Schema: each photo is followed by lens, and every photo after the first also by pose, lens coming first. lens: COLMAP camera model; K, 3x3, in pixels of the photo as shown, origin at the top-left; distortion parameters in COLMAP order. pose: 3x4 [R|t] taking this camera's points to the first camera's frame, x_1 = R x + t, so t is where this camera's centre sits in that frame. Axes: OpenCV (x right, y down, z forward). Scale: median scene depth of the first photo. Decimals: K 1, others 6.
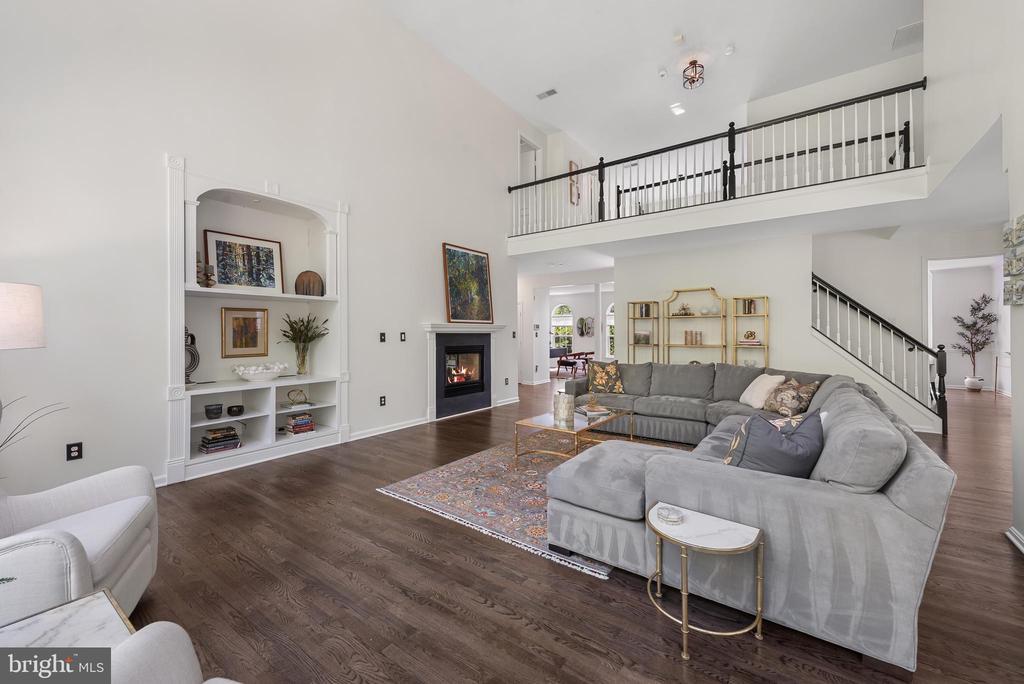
lens RADIAL K [[403.6, 0, 512.3], [0, 403.6, 337.9], [0, 0, 1]] dist [0.012479, 0.000189]
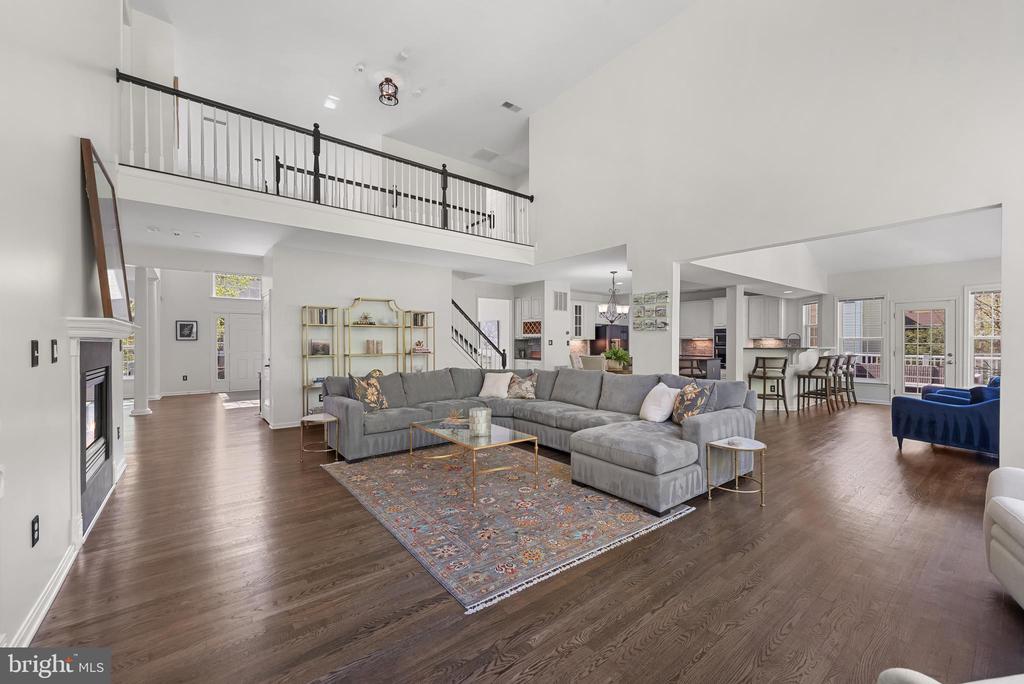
lens RADIAL K [[403.6, 0, 512.9], [0, 403.6, 347.0], [0, 0, 1]] dist [0.012479, 0.000189]
pose [[0.277331, -0.010485, 0.960717, -0.557400], [0.010835, 0.999911, 0.007785, -0.005215], [-0.960713, 0.008250, 0.277420, 0.498386]]
